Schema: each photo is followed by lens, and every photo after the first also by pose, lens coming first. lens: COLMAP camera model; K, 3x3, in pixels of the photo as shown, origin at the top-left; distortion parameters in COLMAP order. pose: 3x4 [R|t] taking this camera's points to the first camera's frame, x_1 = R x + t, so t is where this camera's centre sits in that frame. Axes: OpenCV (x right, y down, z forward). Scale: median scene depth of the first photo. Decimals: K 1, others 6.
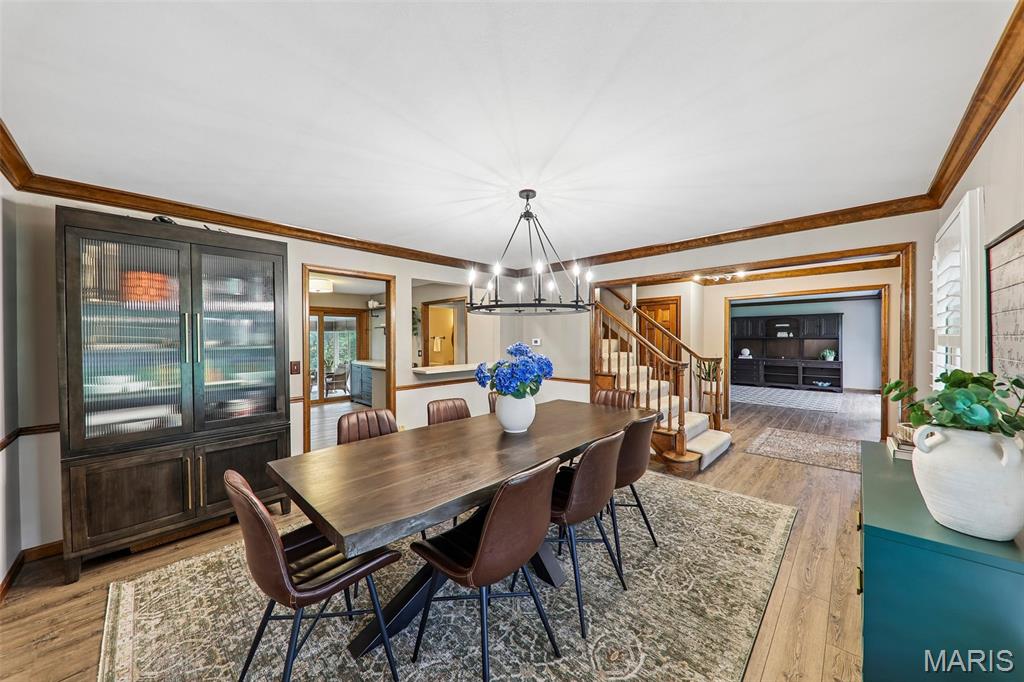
lens RADIAL K [[357.3, 0, 505.5], [0, 357.3, 338.5], [0, 0, 1]] dist [-0.003452, -0.000253]
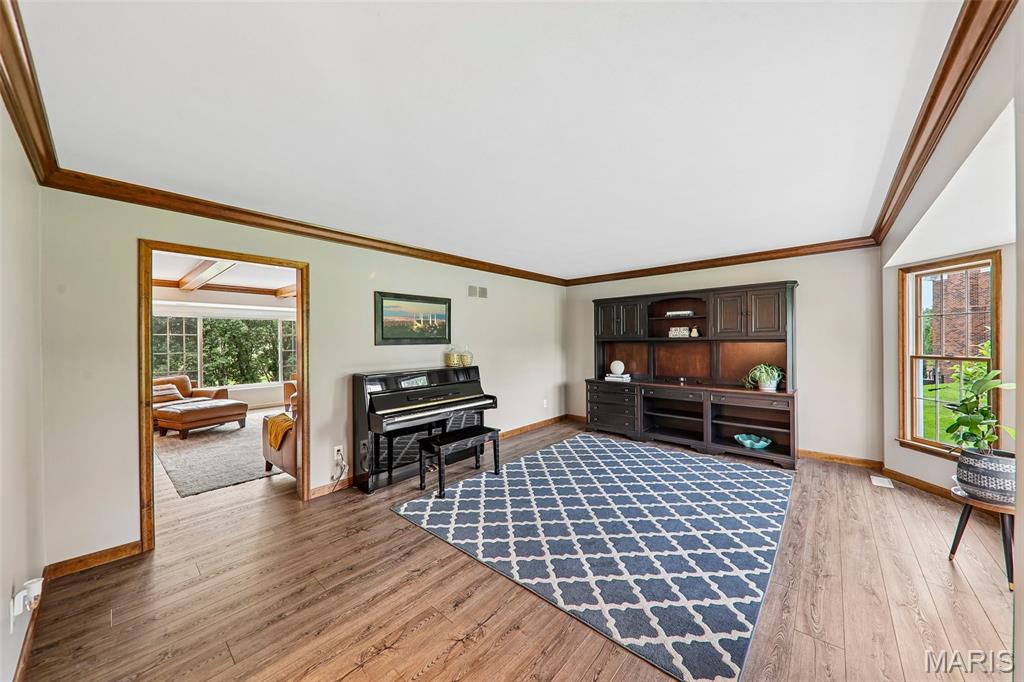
lens RADIAL K [[357.3, 0, 513.7], [0, 357.3, 340.1], [0, 0, 1]] dist [-0.003452, -0.000253]
pose [[0.997654, -0.008917, 0.067868, 0.551795], [0.008331, 0.999926, 0.008911, -0.007354], [-0.067943, -0.008325, 0.997654, 0.565717]]
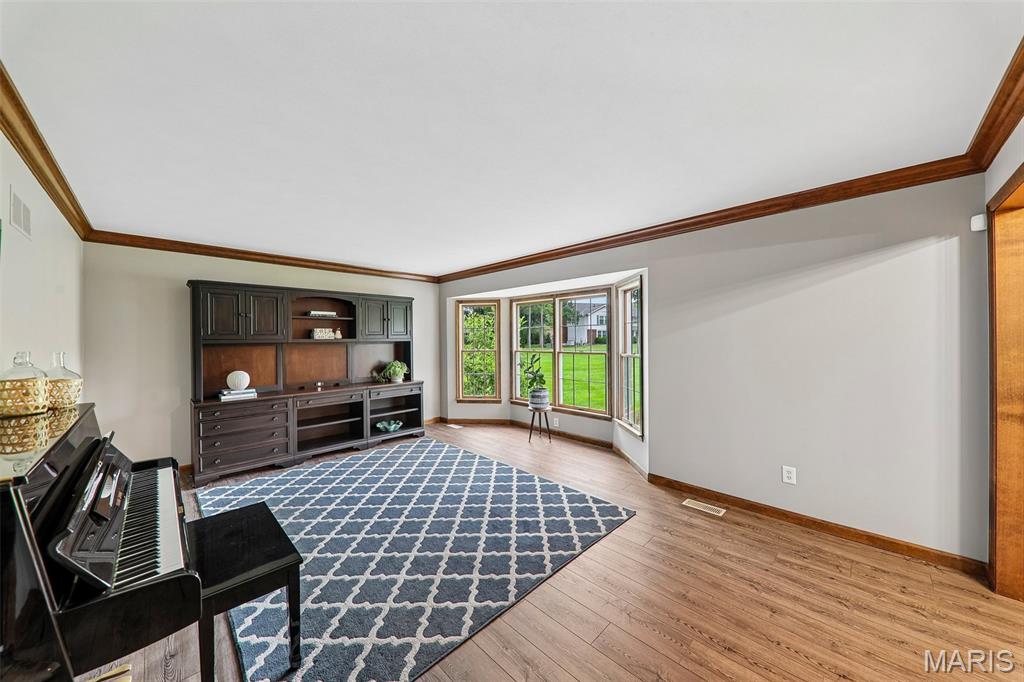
lens RADIAL K [[357.3, 0, 507.6], [0, 357.3, 343.0], [0, 0, 1]] dist [-0.003452, -0.000253]
pose [[-0.008327, -0.008912, 0.999926, 0.343148], [0.002160, 0.999958, 0.008930, -0.003517], [-0.999963, 0.002234, -0.008307, 0.815270]]
